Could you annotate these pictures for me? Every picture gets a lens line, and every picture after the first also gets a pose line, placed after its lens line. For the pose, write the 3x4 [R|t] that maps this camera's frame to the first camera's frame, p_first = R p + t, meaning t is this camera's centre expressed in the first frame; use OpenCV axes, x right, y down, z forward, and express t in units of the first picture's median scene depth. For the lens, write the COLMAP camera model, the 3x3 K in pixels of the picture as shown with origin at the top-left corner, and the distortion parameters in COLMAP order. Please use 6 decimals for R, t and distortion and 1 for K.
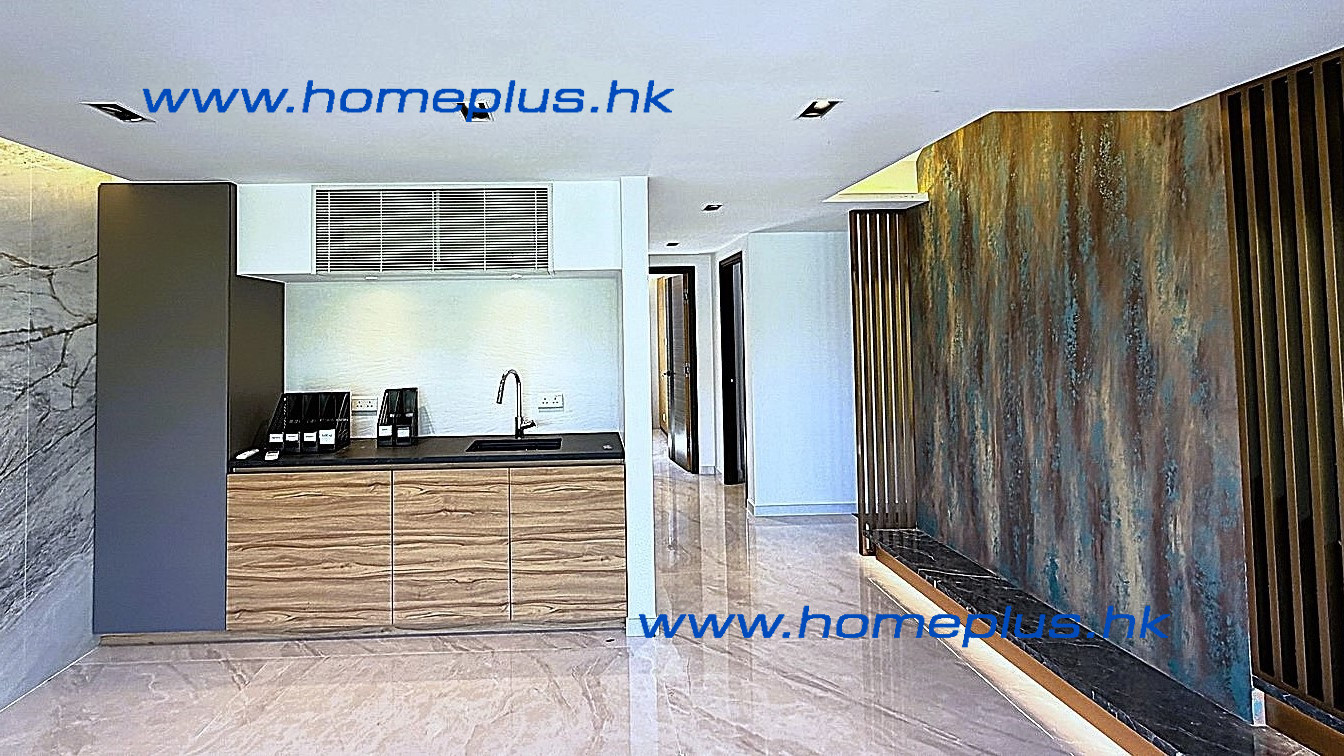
lens RADIAL K [[636.4, 0, 606.4], [0, 636.4, 308.4], [0, 0, 1]] dist [0.000313, -0.000153]
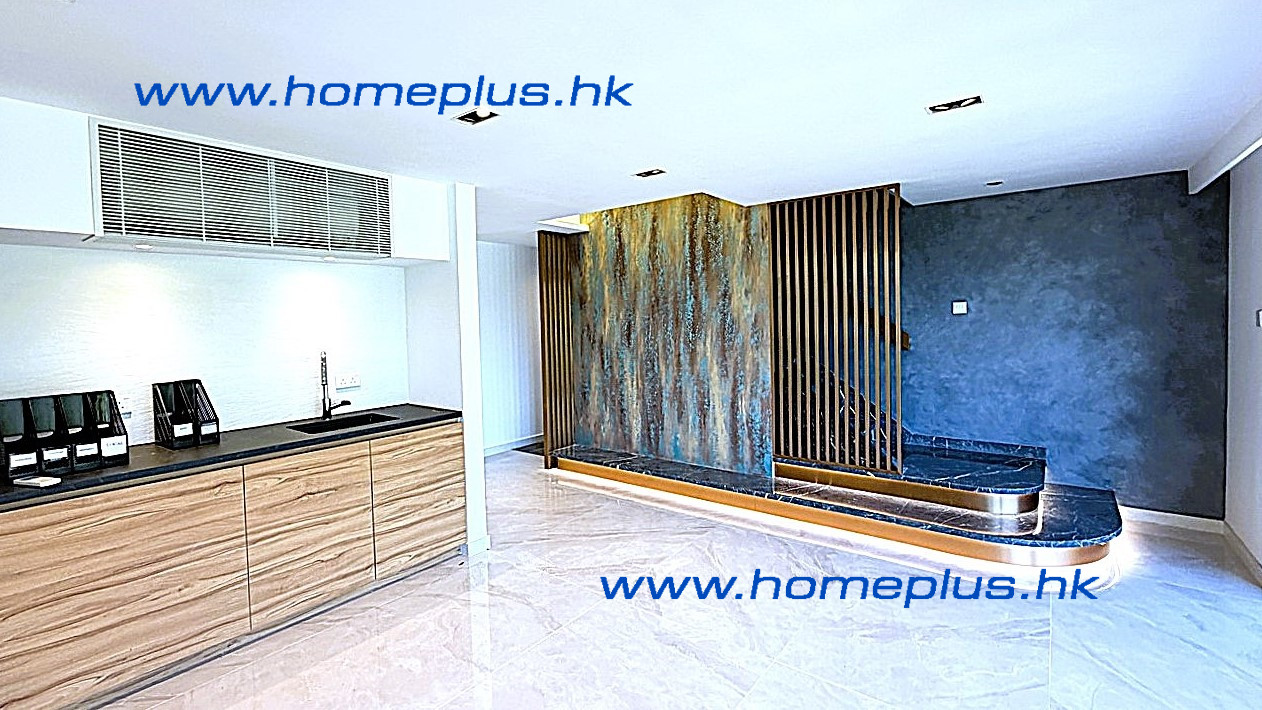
lens RADIAL K [[535.6, 0, 629.1], [0, 535.6, 333.6], [0, 0, 1]] dist [-0.000365, -0.000067]
pose [[0.647202, -0.025690, 0.761885, -0.545386], [-0.010926, 0.999017, 0.042967, 0.029277], [-0.762240, -0.036133, 0.646285, 0.098366]]
